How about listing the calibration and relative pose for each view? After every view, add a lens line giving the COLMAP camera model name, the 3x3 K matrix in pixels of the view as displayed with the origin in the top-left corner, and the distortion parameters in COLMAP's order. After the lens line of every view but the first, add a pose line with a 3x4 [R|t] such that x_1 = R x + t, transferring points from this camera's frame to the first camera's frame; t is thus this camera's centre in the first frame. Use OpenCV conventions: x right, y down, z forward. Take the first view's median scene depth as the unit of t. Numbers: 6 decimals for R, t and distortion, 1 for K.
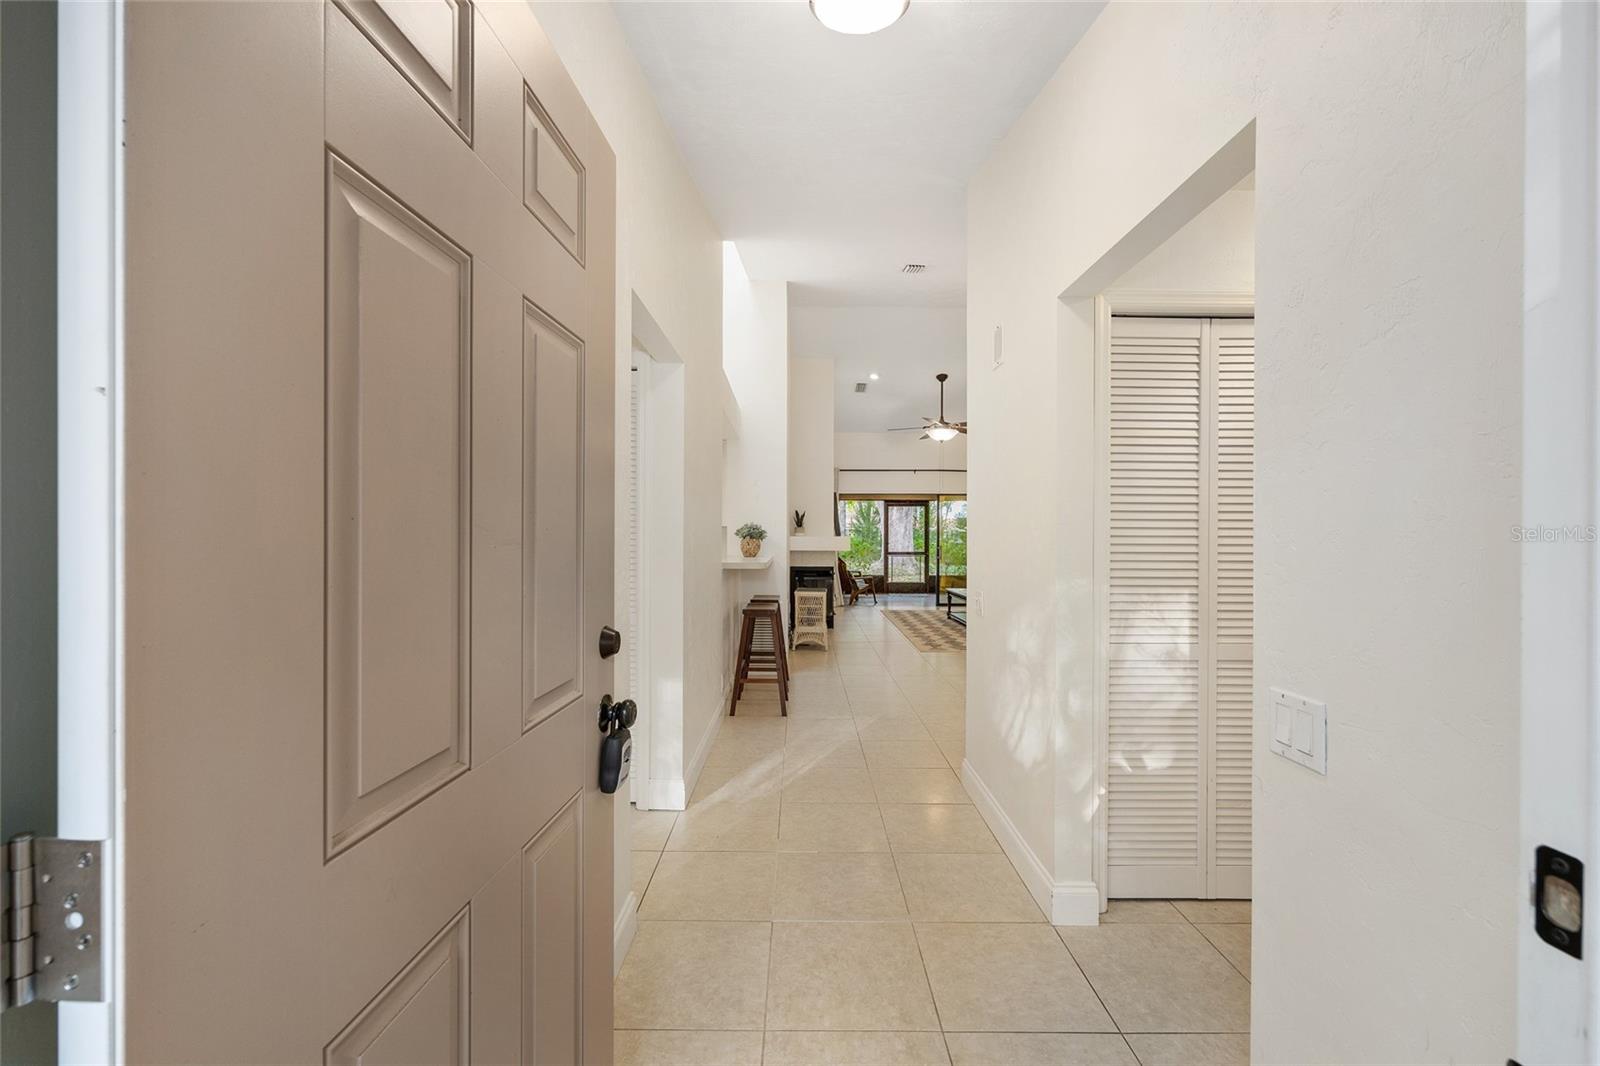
lens RADIAL K [[640.7, 0, 797.3], [0, 640.7, 533.8], [0, 0, 1]] dist [-0.005875, 0.002147]
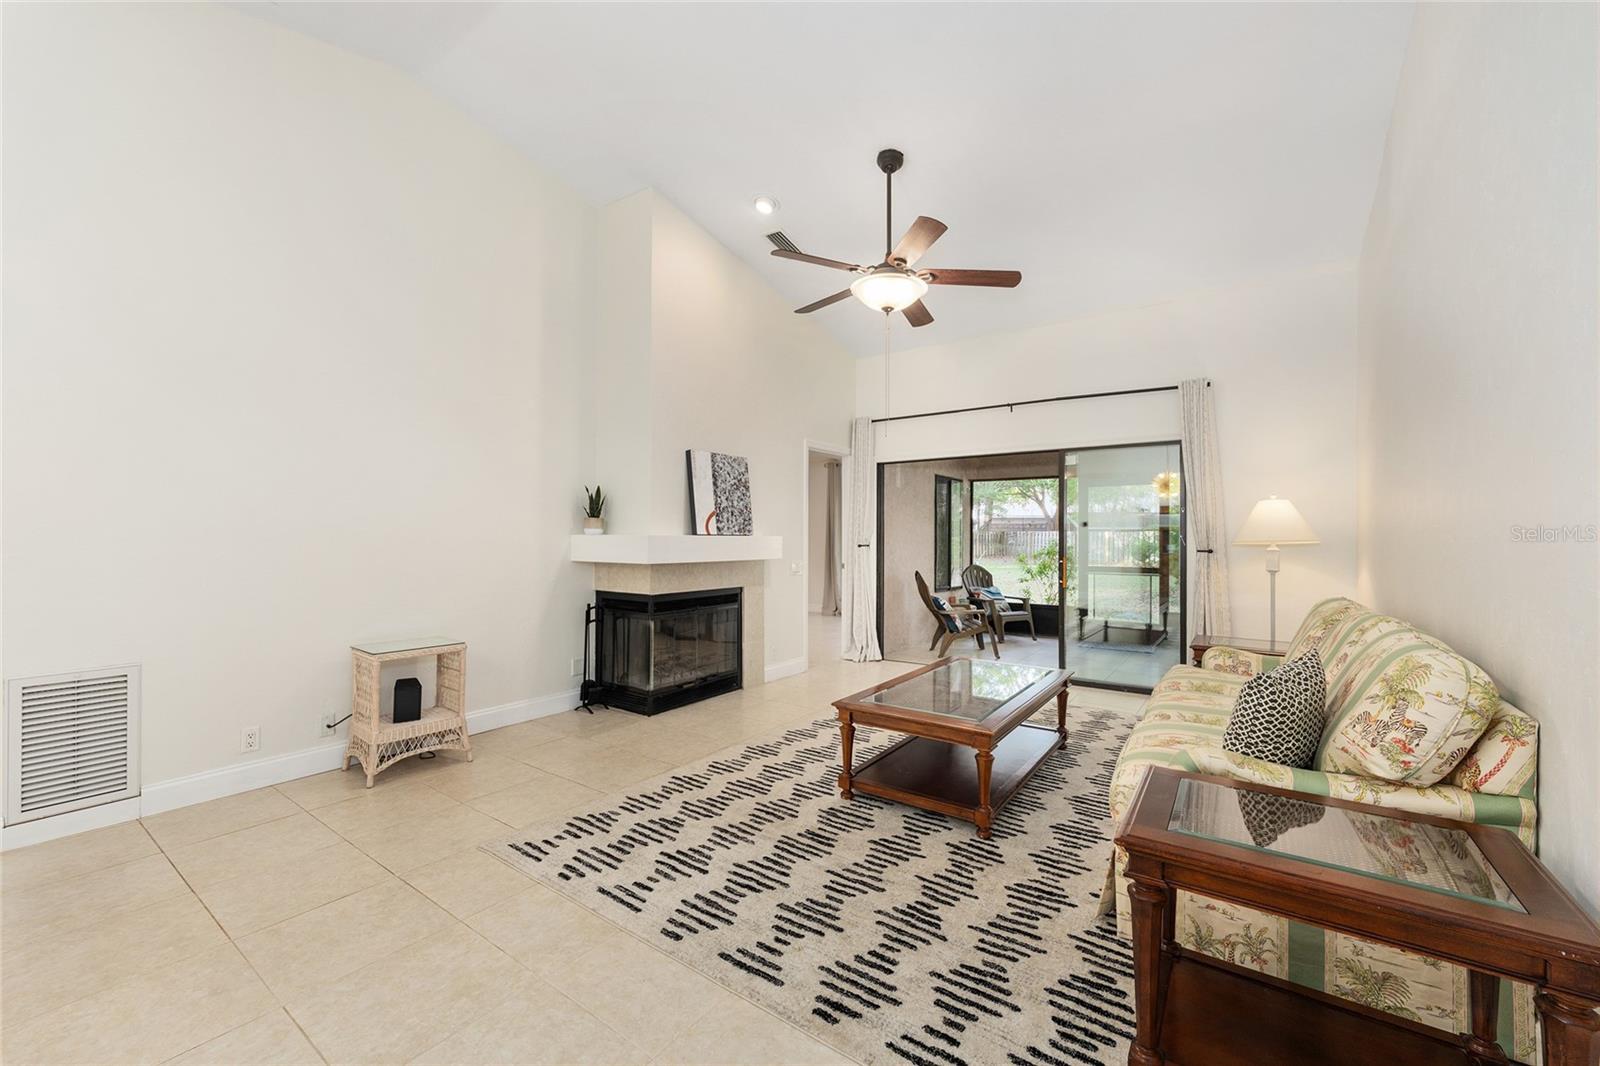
lens RADIAL K [[640.7, 0, 800.4], [0, 640.7, 536.6], [0, 0, 1]] dist [-0.005875, 0.002147]
pose [[0.810474, 0.002770, -0.585768, 0.369592], [-0.004480, 0.999989, -0.001469, 0.004860], [0.585758, 0.003815, 0.810477, 0.539834]]
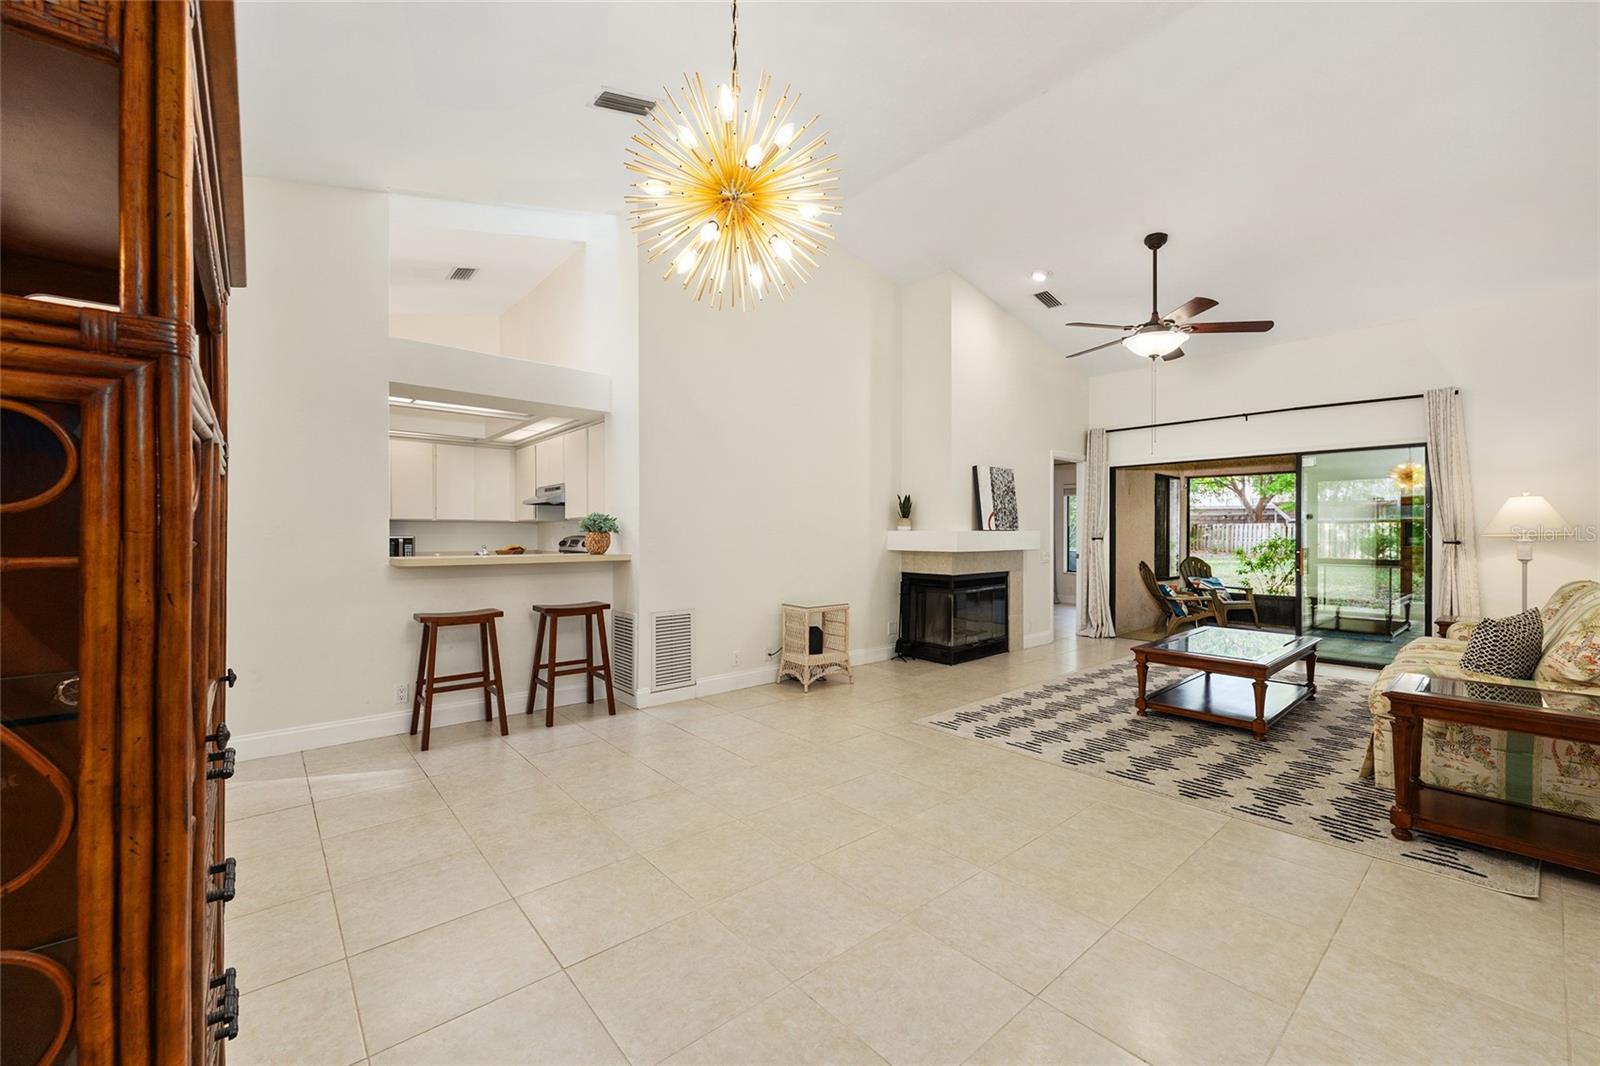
lens RADIAL K [[640.7, 0, 796.9], [0, 640.7, 535.8], [0, 0, 1]] dist [-0.005875, 0.002147]
pose [[0.646061, 0.004702, -0.763271, 0.387020], [0.000552, 0.999978, 0.006628, 0.004229], [0.763286, -0.004703, 0.646044, 0.355139]]
